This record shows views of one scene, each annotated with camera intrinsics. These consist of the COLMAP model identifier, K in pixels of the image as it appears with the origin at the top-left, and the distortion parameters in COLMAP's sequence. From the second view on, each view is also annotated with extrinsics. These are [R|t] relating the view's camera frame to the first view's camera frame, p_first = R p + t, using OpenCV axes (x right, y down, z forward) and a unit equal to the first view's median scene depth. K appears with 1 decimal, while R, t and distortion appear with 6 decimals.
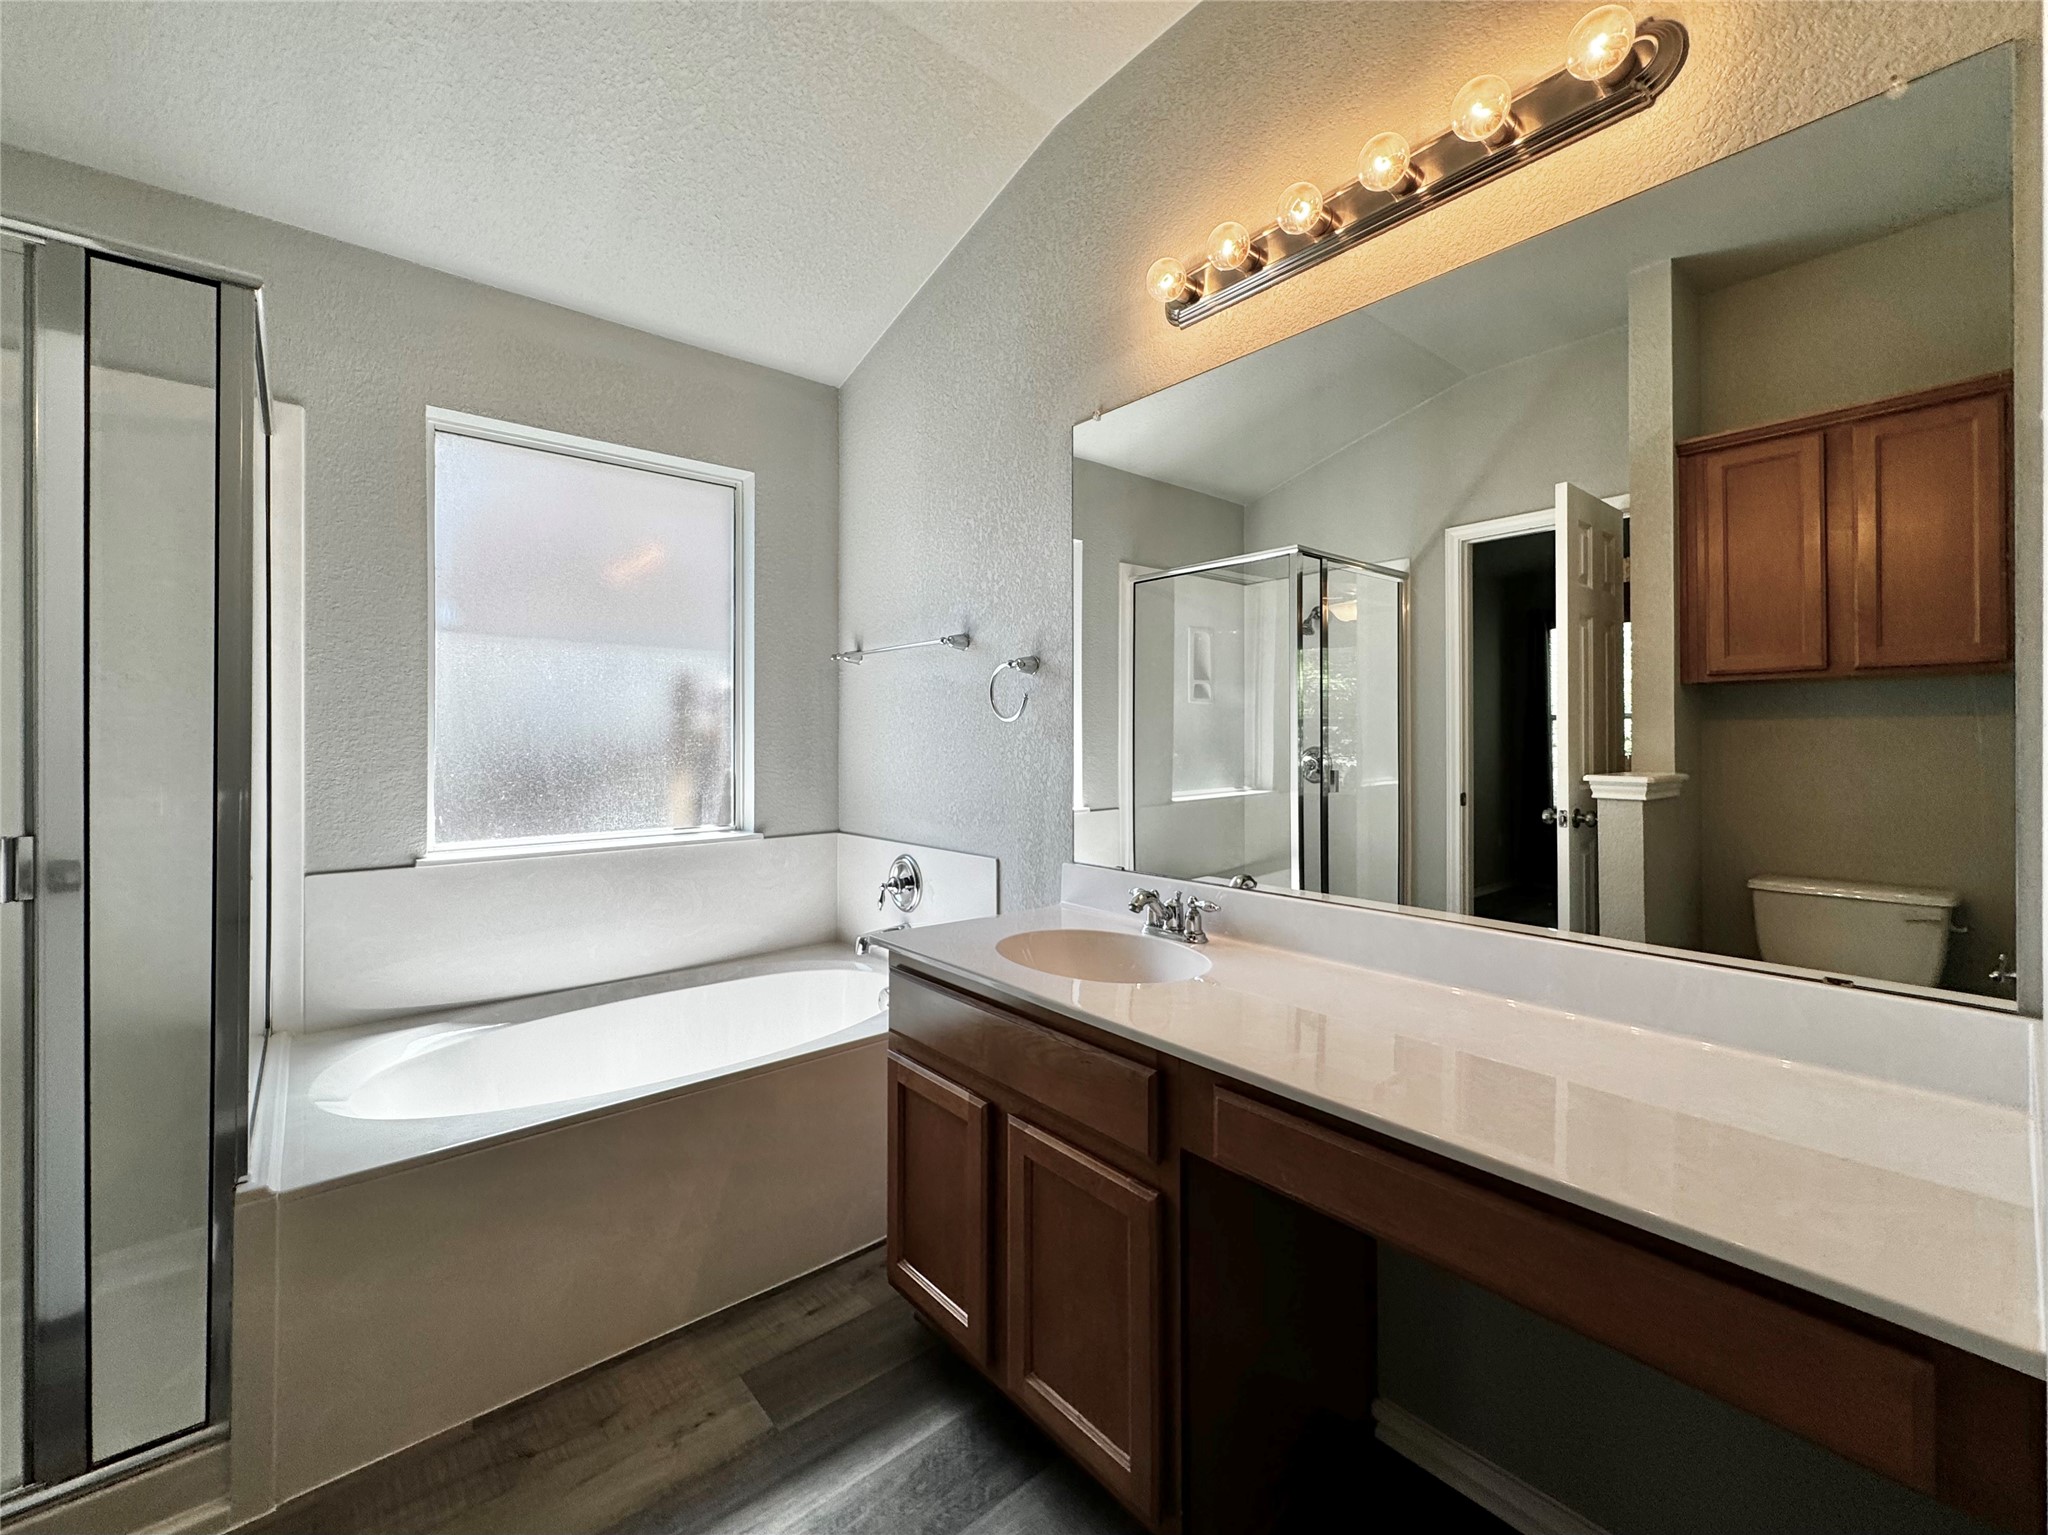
lens RADIAL K [[829.8, 0, 1007.6], [0, 829.8, 729.2], [0, 0, 1]] dist [-0.002117, 0.000593]
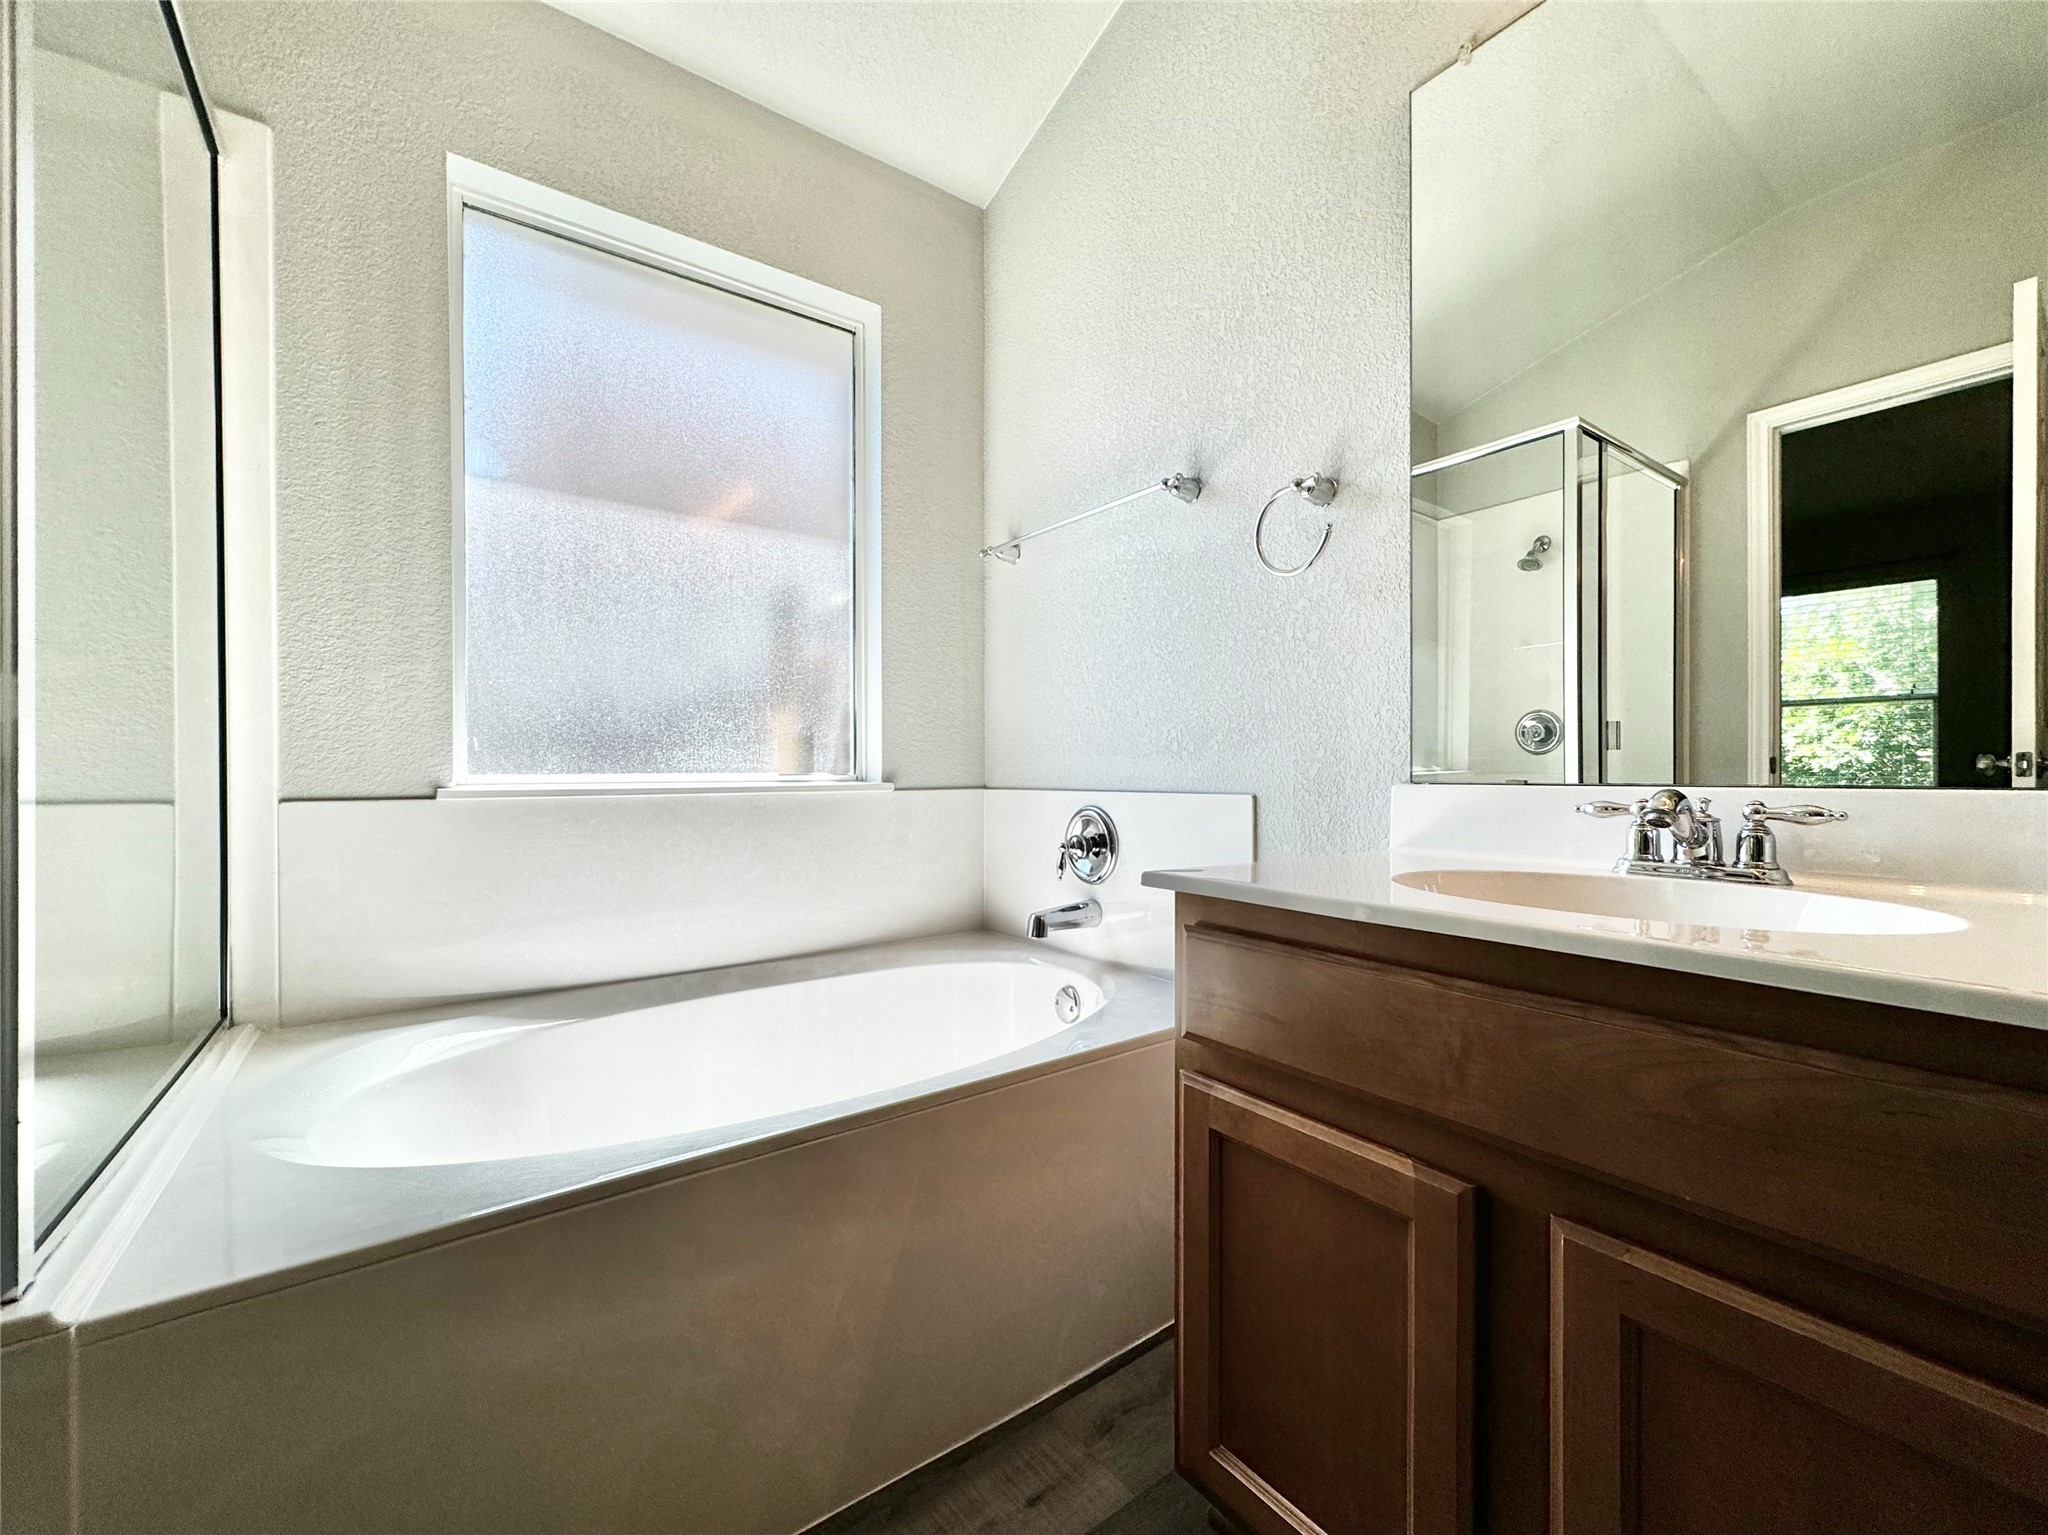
lens RADIAL K [[829.8, 0, 1017.9], [0, 829.8, 761.4], [0, 0, 1]] dist [-0.002117, 0.000593]
pose [[0.997480, -0.001278, -0.070939, -0.150064], [0.001942, 0.999955, 0.009283, 0.116958], [0.070924, -0.009398, 0.997437, 0.295629]]
